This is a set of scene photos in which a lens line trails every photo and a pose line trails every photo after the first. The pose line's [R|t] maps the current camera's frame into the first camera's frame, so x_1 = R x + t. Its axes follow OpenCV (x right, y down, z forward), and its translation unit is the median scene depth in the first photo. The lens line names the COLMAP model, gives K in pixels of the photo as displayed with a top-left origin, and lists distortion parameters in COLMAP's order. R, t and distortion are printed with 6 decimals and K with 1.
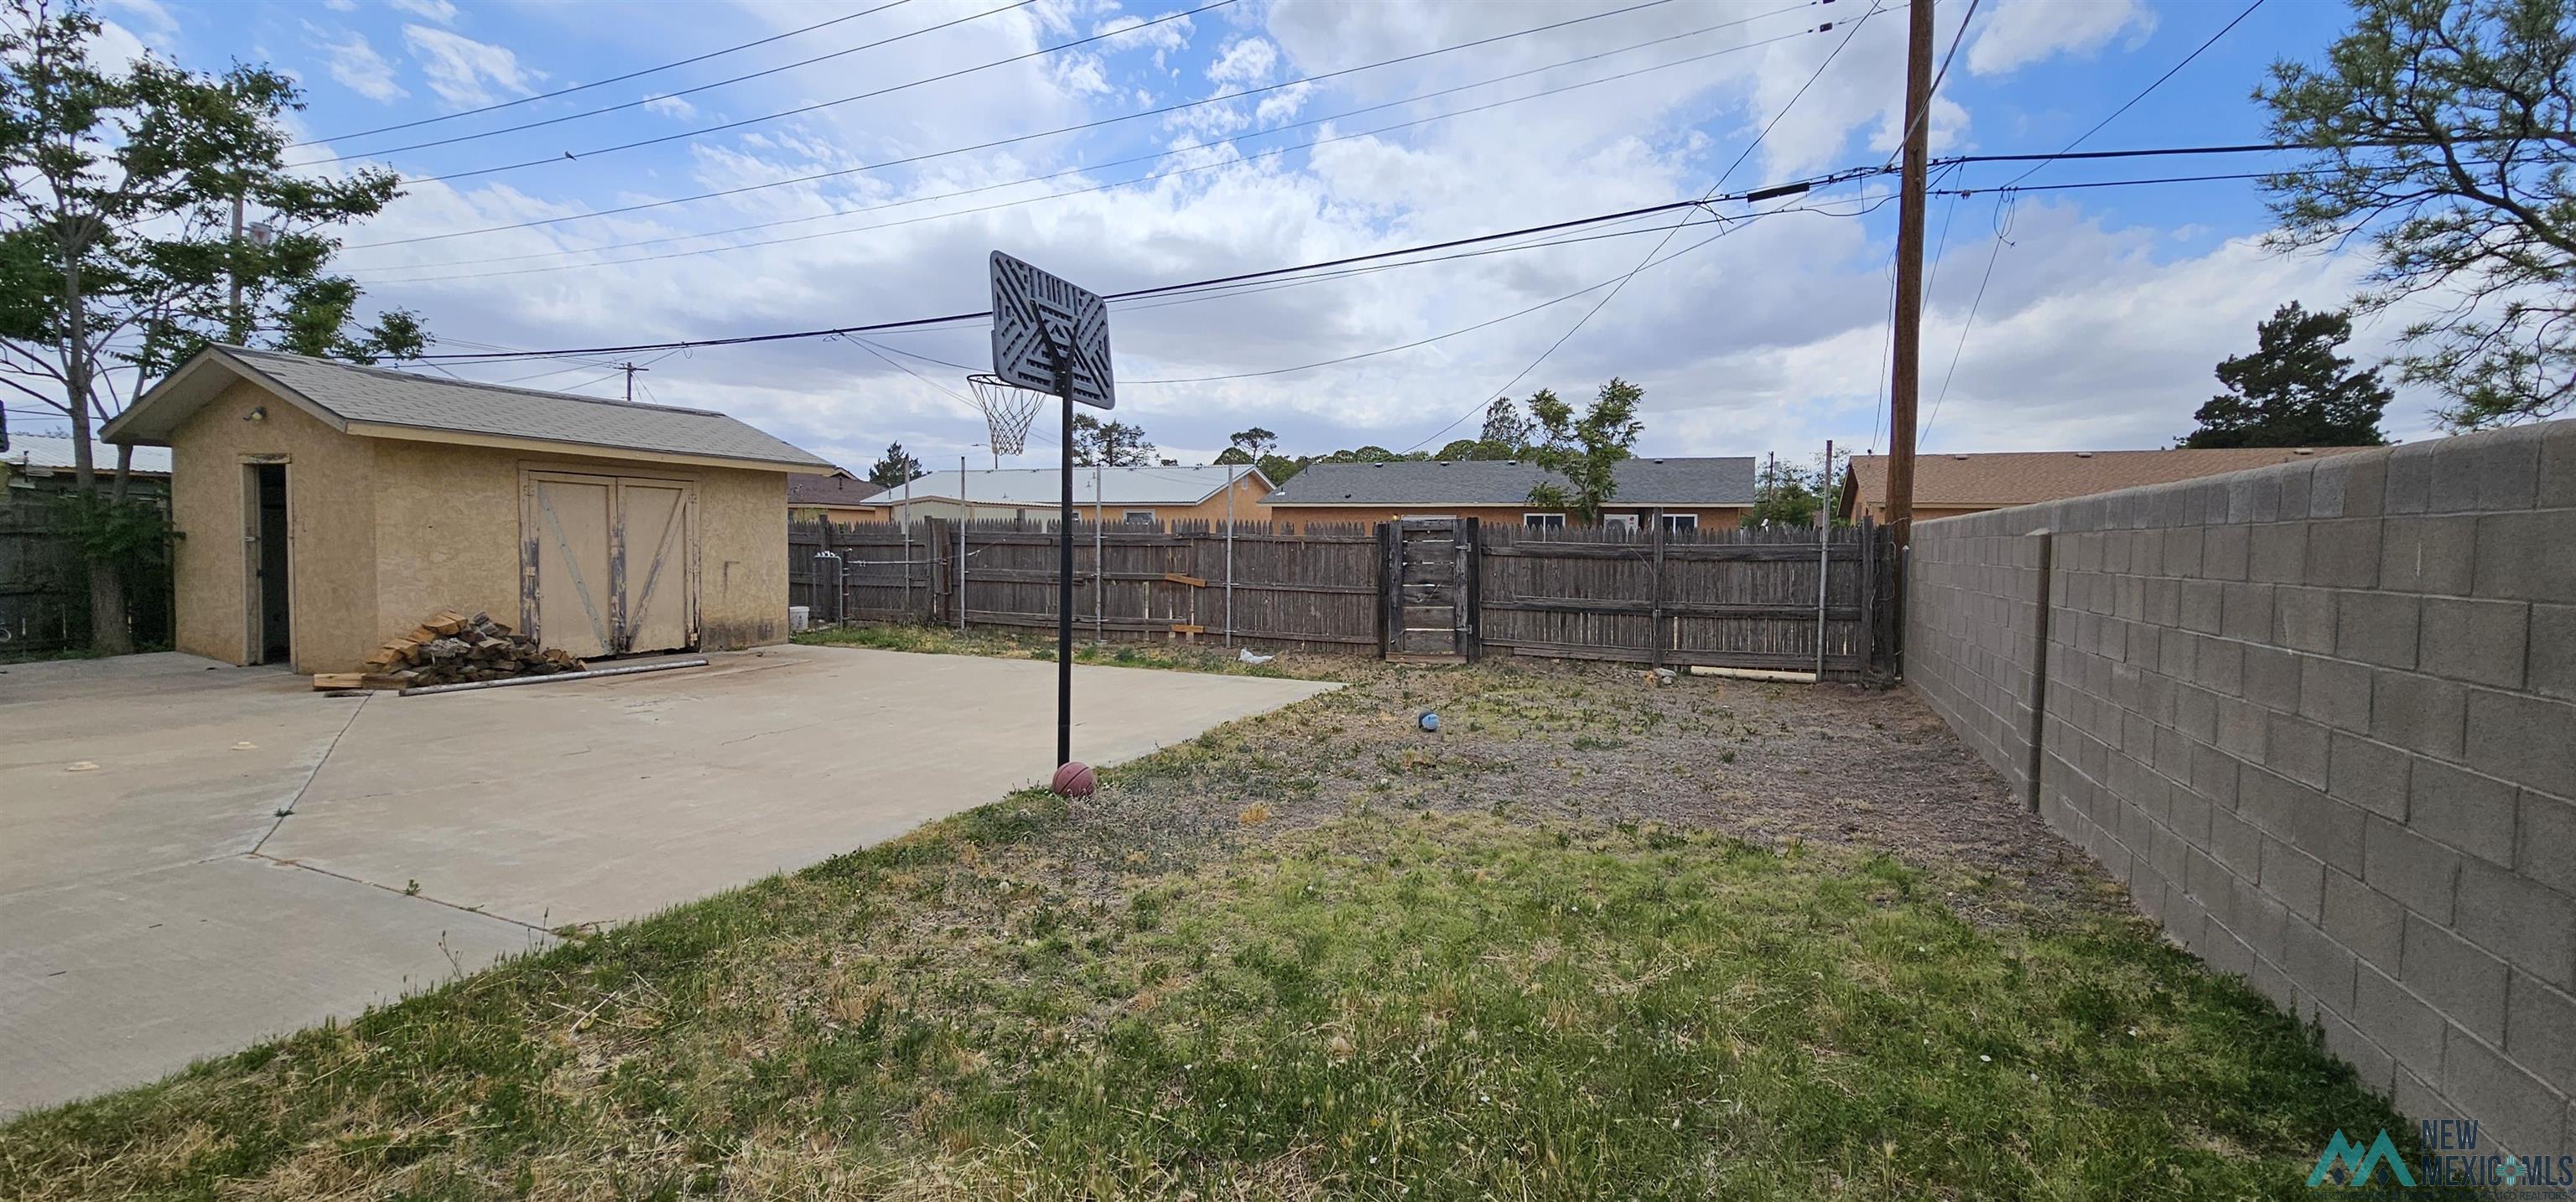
lens RADIAL K [[1046.2, 0, 1291.5], [0, 1046.2, 606.5], [0, 0, 1]] dist [-0.005249, -0.000227]
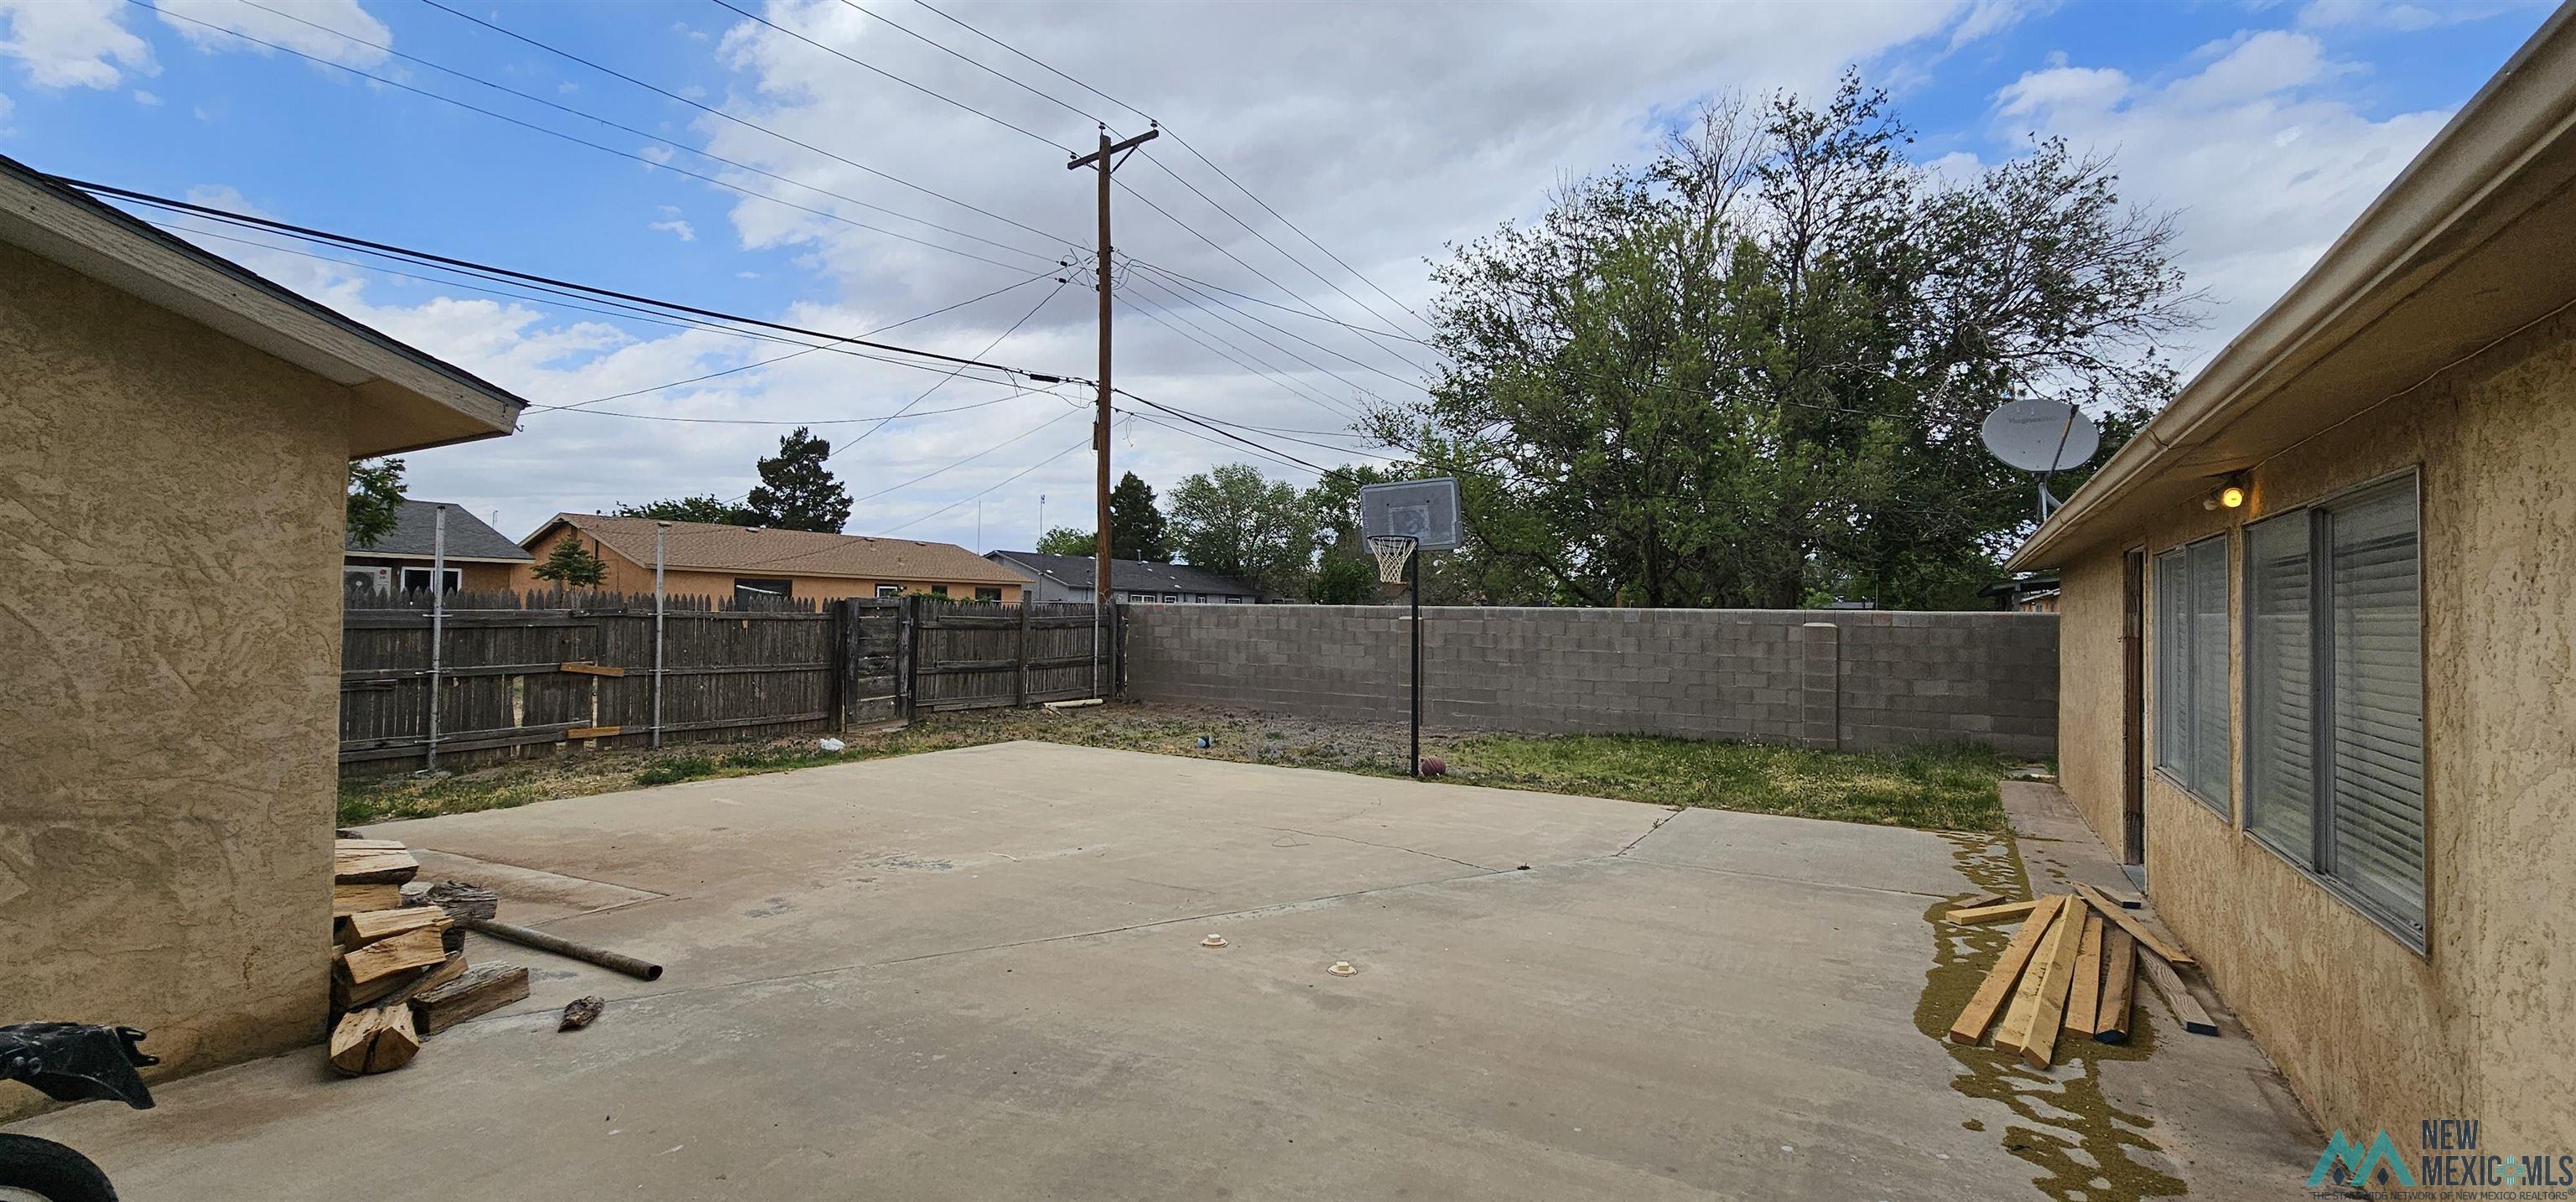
lens RADIAL K [[1046.2, 0, 1279.3], [0, 1046.2, 605.6], [0, 0, 1]] dist [-0.005249, -0.000227]
pose [[0.165382, -0.007009, 0.986205, -0.962672], [0.049218, 0.998787, -0.001155, -0.057858], [-0.985001, 0.048730, 0.165527, 0.452504]]
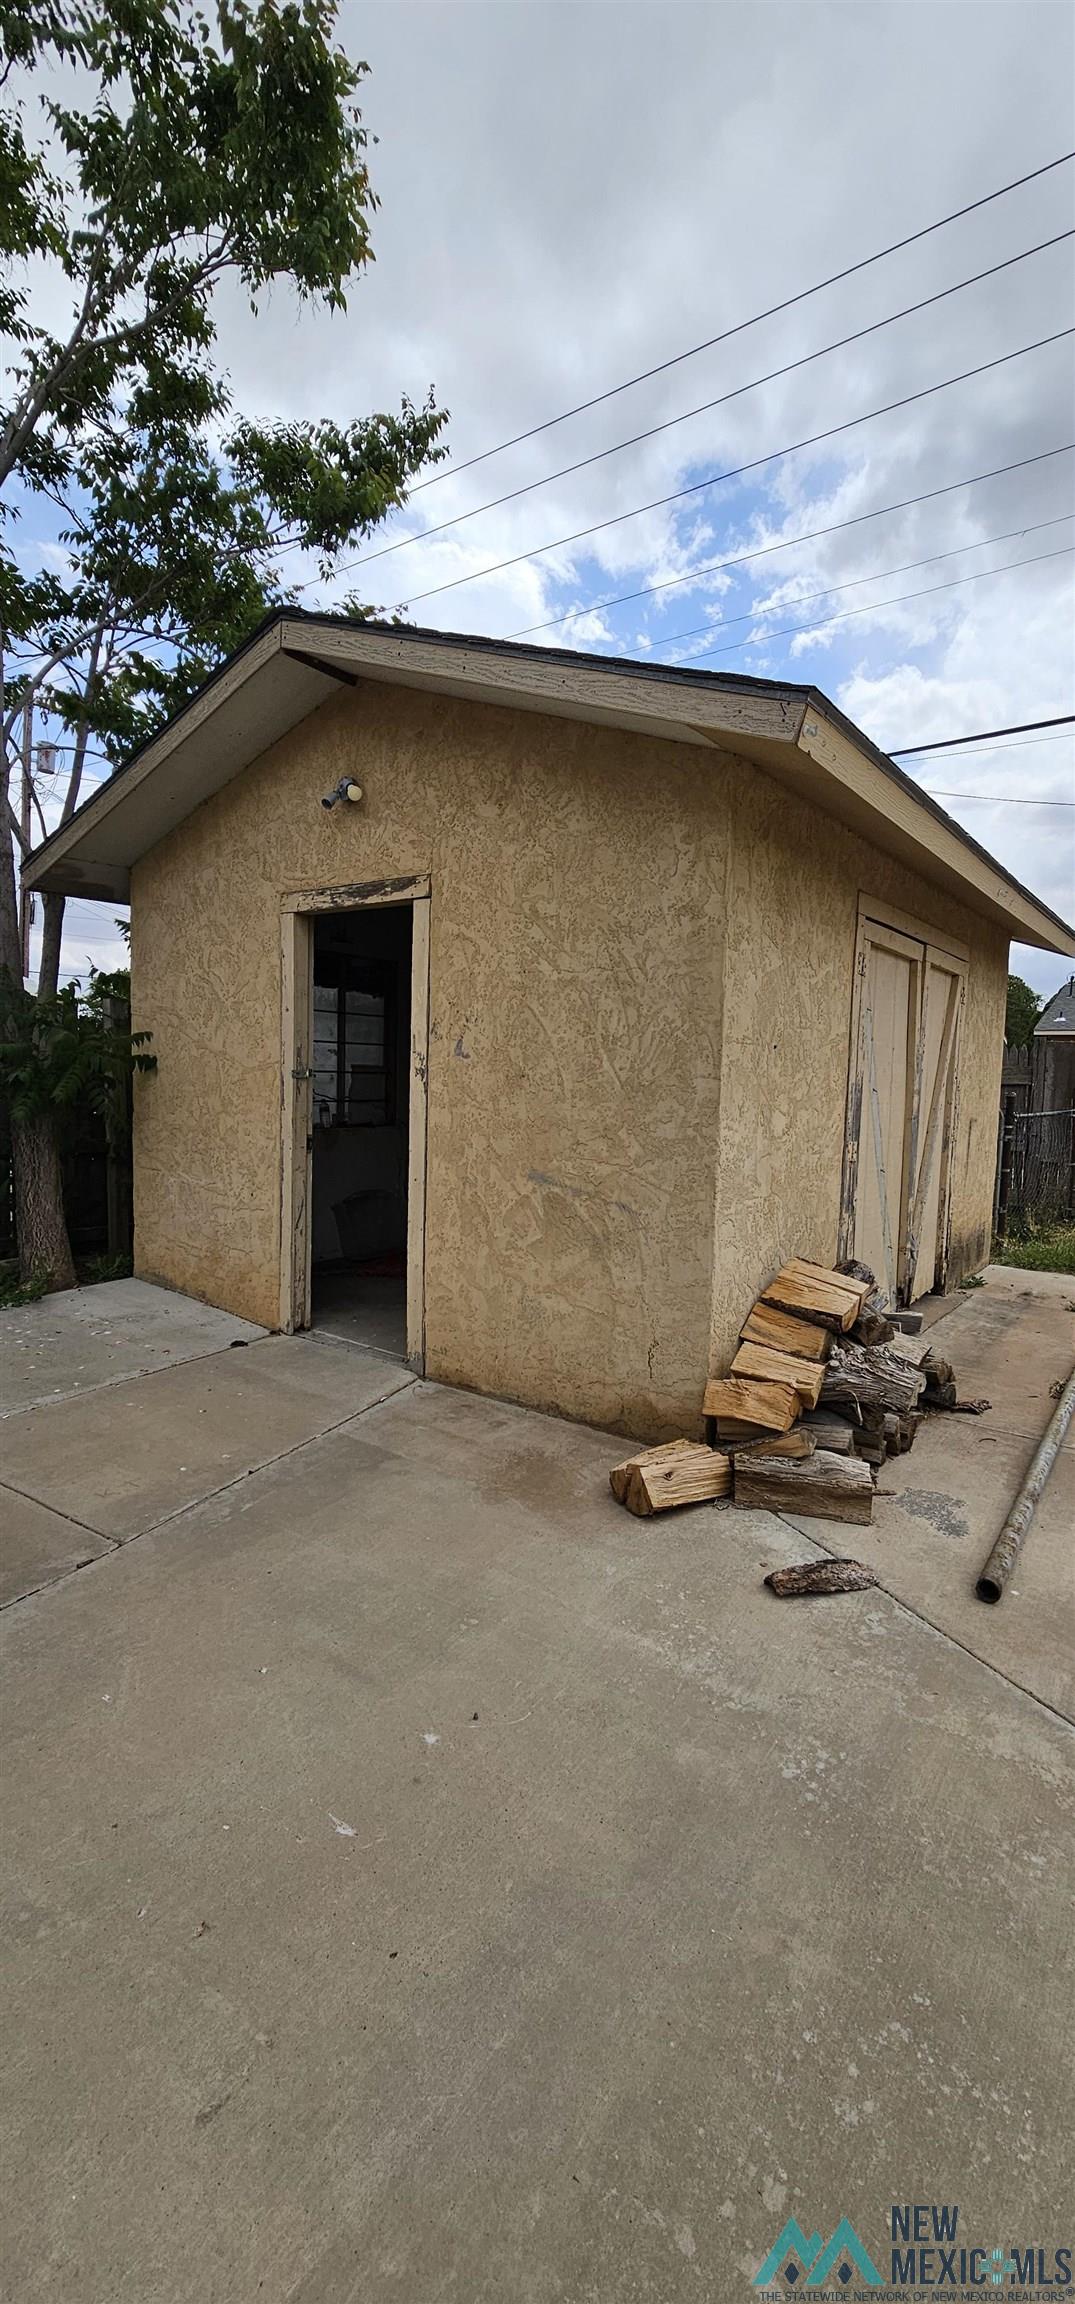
lens RADIAL K [[935.9, 0, 521.0], [0, 935.9, 1150.5], [0, 0, 1]] dist [-0.005249, -0.000227]
pose [[0.967596, 0.028998, -0.250834, -0.680675], [-0.022754, 0.999356, 0.027759, -0.036880], [0.251478, -0.021152, 0.967632, 0.522321]]
